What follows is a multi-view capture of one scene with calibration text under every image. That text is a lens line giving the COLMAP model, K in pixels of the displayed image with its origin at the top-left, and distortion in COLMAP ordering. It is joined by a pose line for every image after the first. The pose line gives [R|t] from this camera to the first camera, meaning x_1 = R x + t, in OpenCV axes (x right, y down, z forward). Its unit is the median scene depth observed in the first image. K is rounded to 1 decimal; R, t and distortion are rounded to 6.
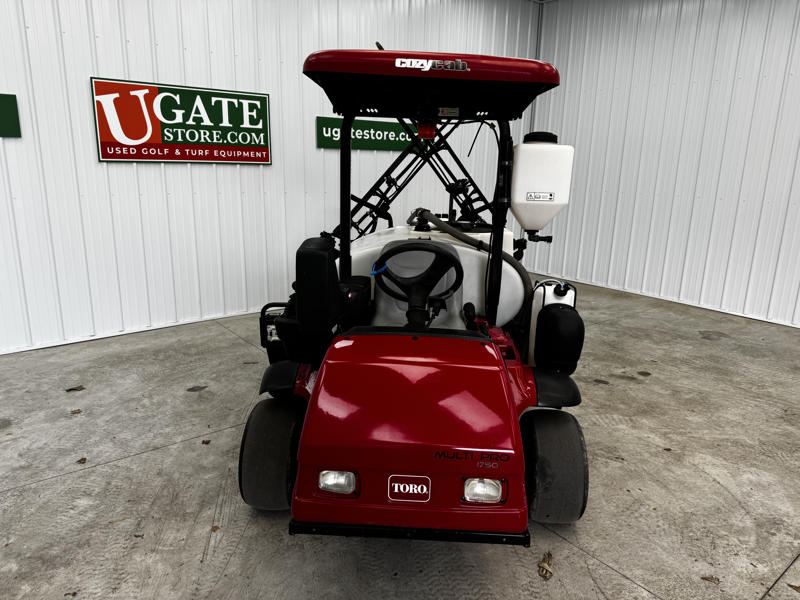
lens RADIAL K [[565.5, 0, 404.8], [0, 565.5, 295.4], [0, 0, 1]] dist [0.066235, -0.142148]
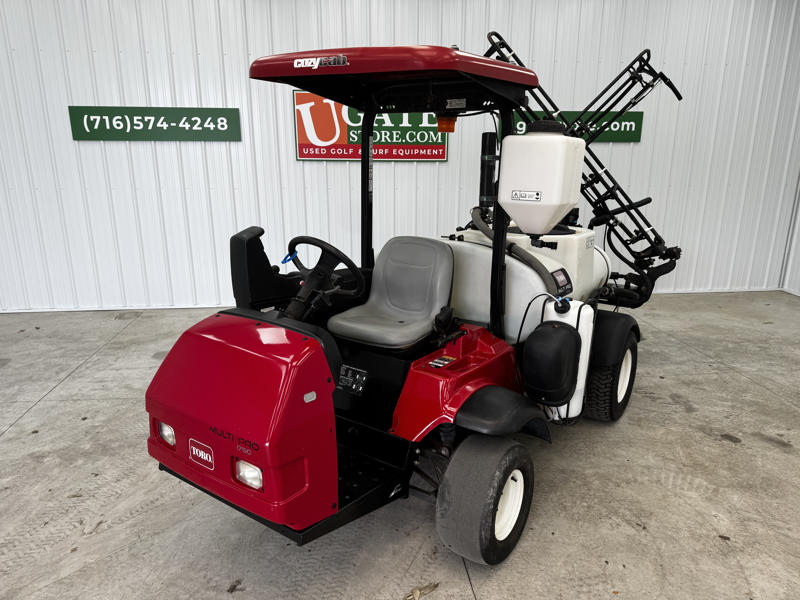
lens RADIAL K [[565.1, 0, 402.7], [0, 565.1, 303.2], [0, 0, 1]] dist [0.060064, -0.073102]
pose [[0.843103, 0.119819, -0.524233, 0.310293], [-0.109458, 0.992690, 0.050852, -0.018621], [0.526494, 0.014508, 0.850055, 0.088993]]
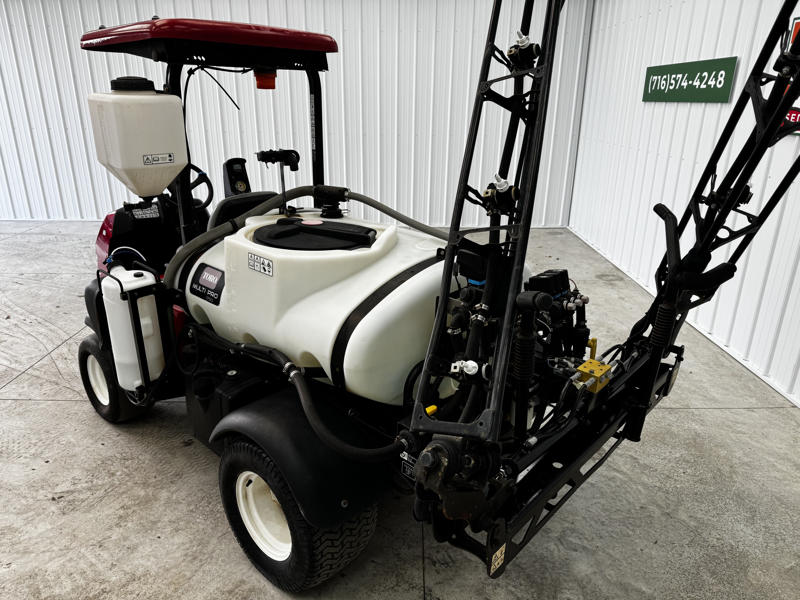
lens RADIAL K [[565.1, 0, 402.7], [0, 565.1, 303.2], [0, 0, 1]] dist [0.060064, -0.073102]
pose [[-0.639774, 0.224199, -0.735136, 0.382917], [-0.218930, 0.863716, 0.453943, -0.260702], [0.736722, 0.451364, -0.503499, 1.052327]]
